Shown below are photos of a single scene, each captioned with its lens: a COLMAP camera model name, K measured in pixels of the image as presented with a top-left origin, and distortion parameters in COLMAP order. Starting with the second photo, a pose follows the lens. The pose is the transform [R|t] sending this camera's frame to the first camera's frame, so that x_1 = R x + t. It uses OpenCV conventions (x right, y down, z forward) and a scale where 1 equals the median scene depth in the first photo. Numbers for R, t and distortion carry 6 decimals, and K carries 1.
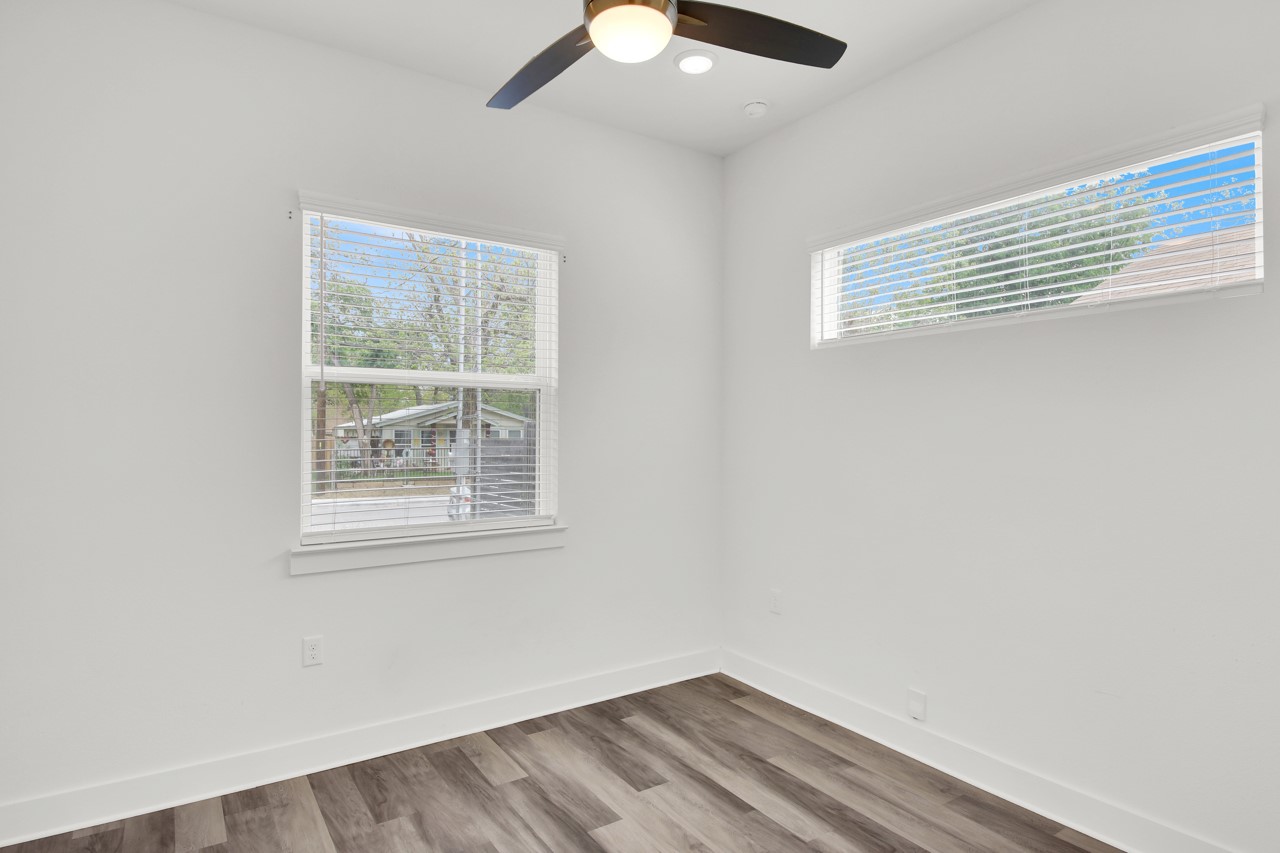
lens RADIAL K [[704.2, 0, 640.0], [0, 704.2, 426.5], [0, 0, 1]] dist [0.041252, -0.033717]
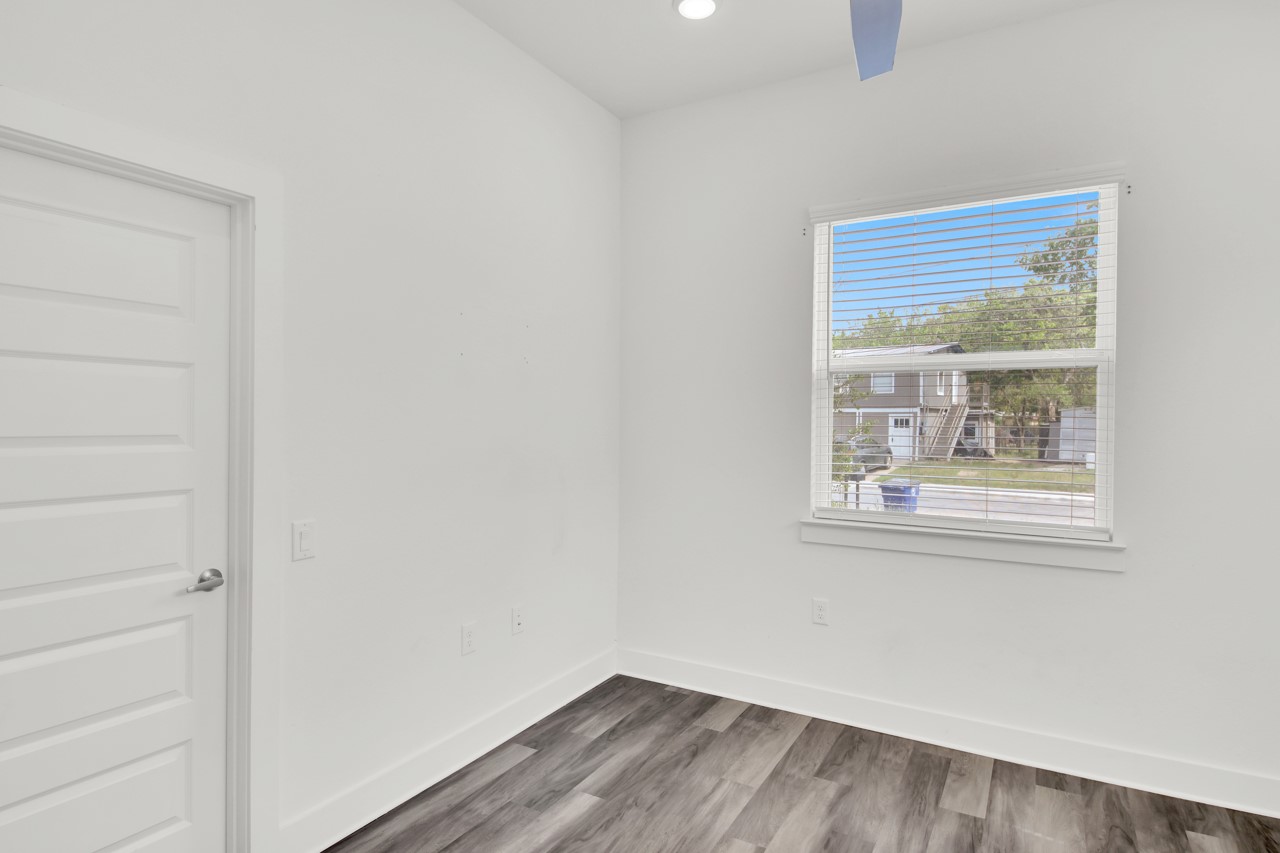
lens RADIAL K [[704.2, 0, 640.0], [0, 704.2, 426.5], [0, 0, 1]] dist [0.041252, -0.033717]
pose [[0.445371, 0.012874, -0.895254, 0.424432], [0.000534, 0.999893, 0.014644, 0.003231], [0.895346, -0.007000, 0.445316, 0.243346]]
